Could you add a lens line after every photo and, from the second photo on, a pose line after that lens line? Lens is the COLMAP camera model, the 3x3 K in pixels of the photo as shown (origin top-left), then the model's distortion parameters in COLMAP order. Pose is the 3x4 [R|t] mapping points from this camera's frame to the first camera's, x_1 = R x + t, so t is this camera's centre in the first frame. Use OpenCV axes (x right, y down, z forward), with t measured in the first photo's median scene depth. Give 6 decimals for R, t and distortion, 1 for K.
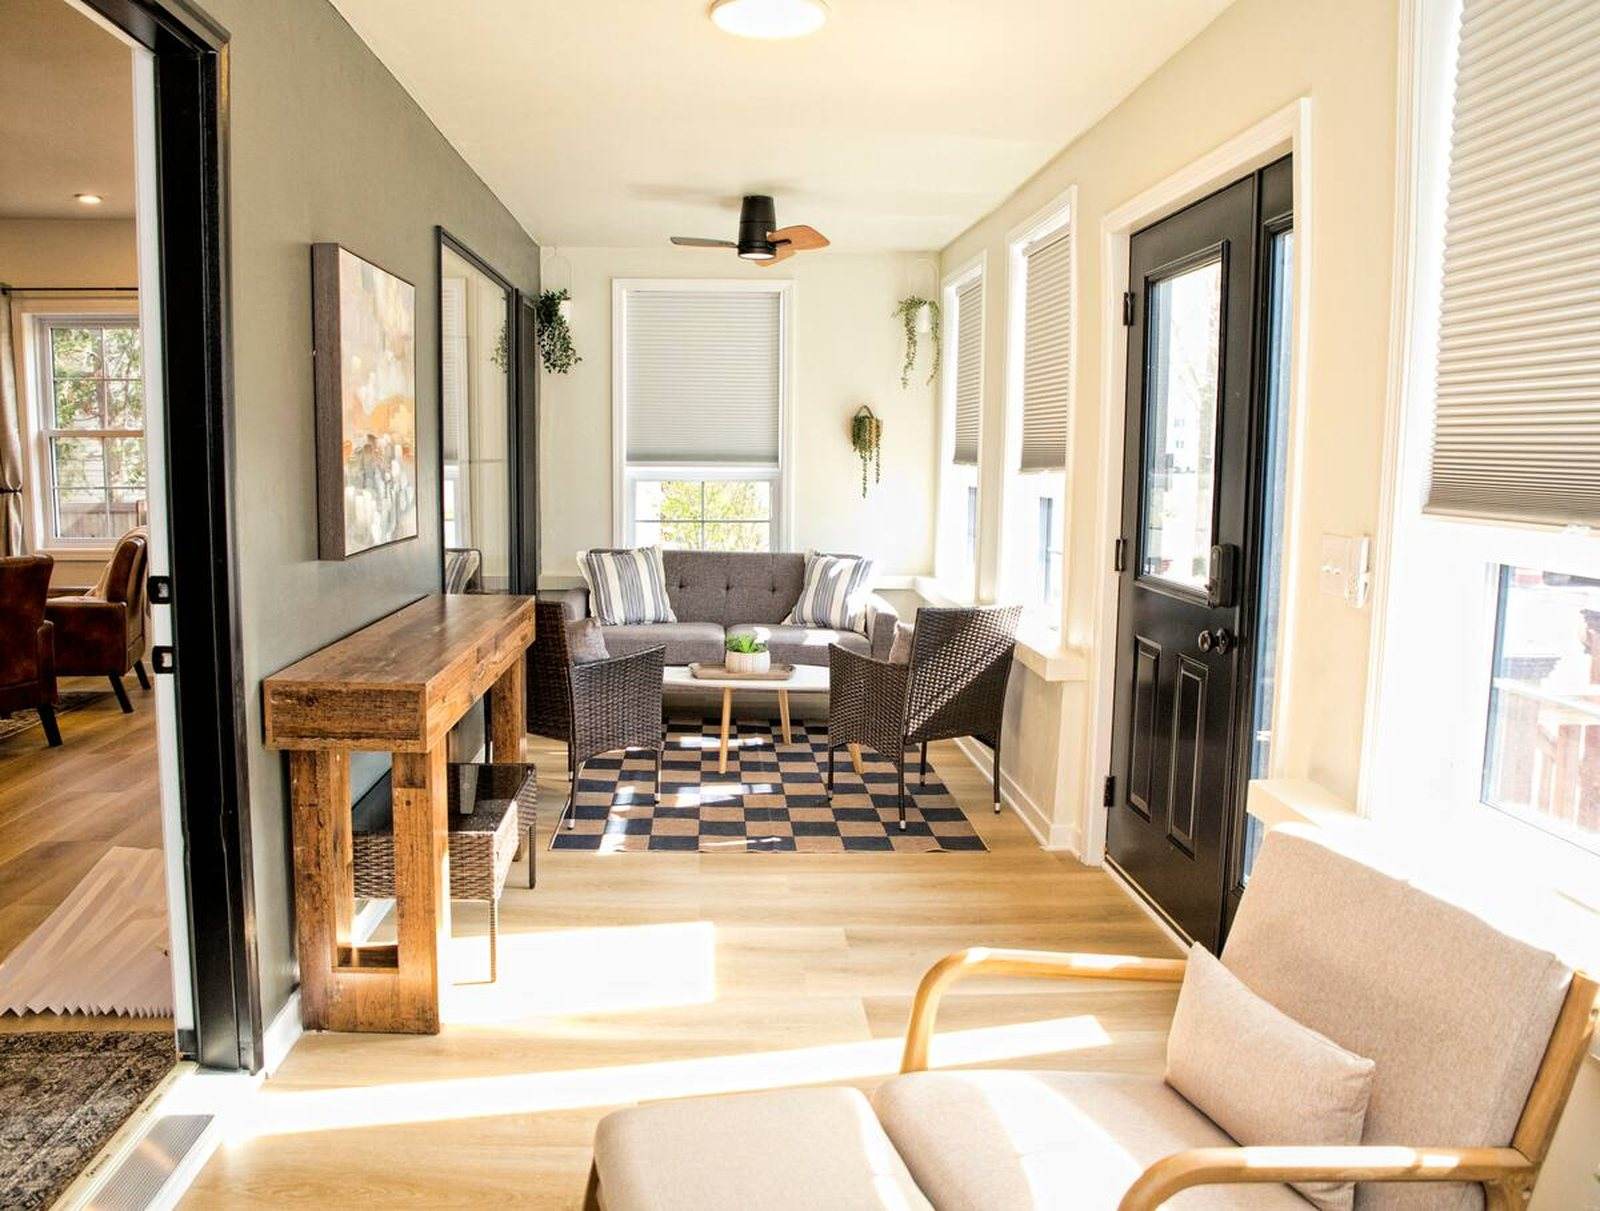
lens RADIAL K [[1294.8, 0, 800.0], [0, 1294.8, 605.5], [0, 0, 1]] dist [-0.000817, -0.000488]
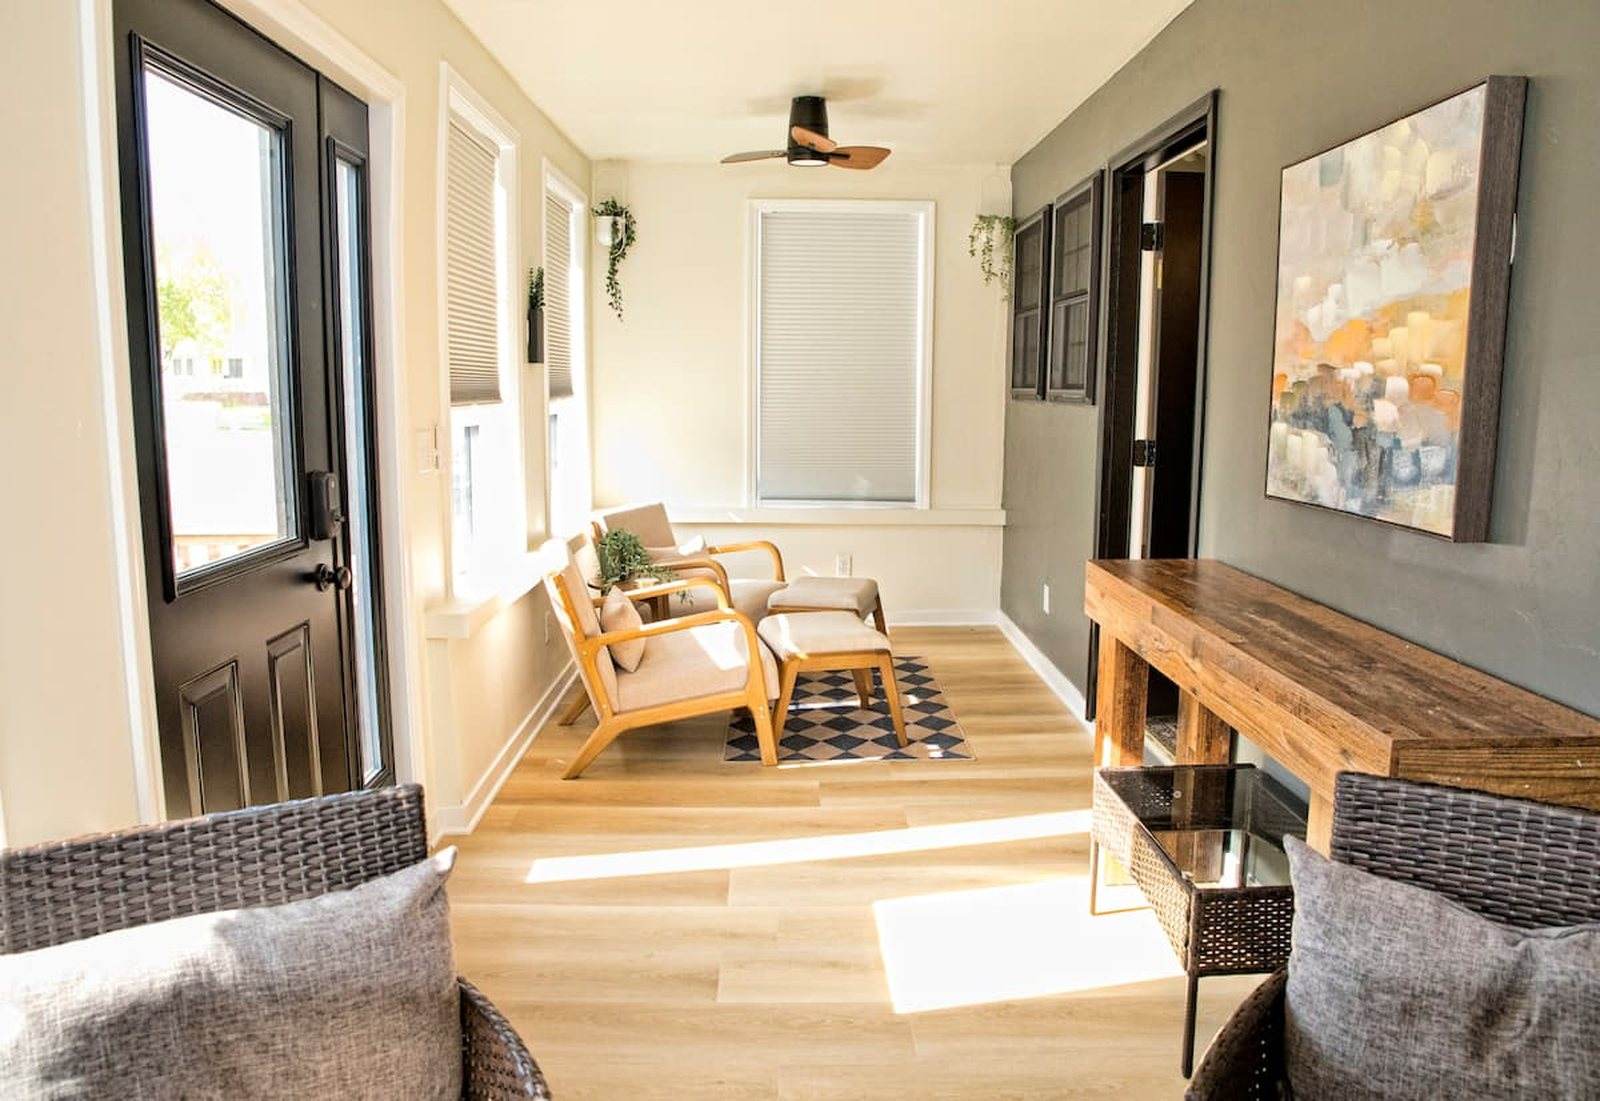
lens RADIAL K [[1200.4, 0, 800.0], [0, 1200.4, 550.5], [0, 0, 1]] dist [-0.000652, -0.000356]
pose [[-0.998602, -0.029313, 0.043997, -0.040148], [-0.017054, 0.966331, 0.256738, -0.199564], [-0.050042, 0.255629, -0.965479, 1.709321]]
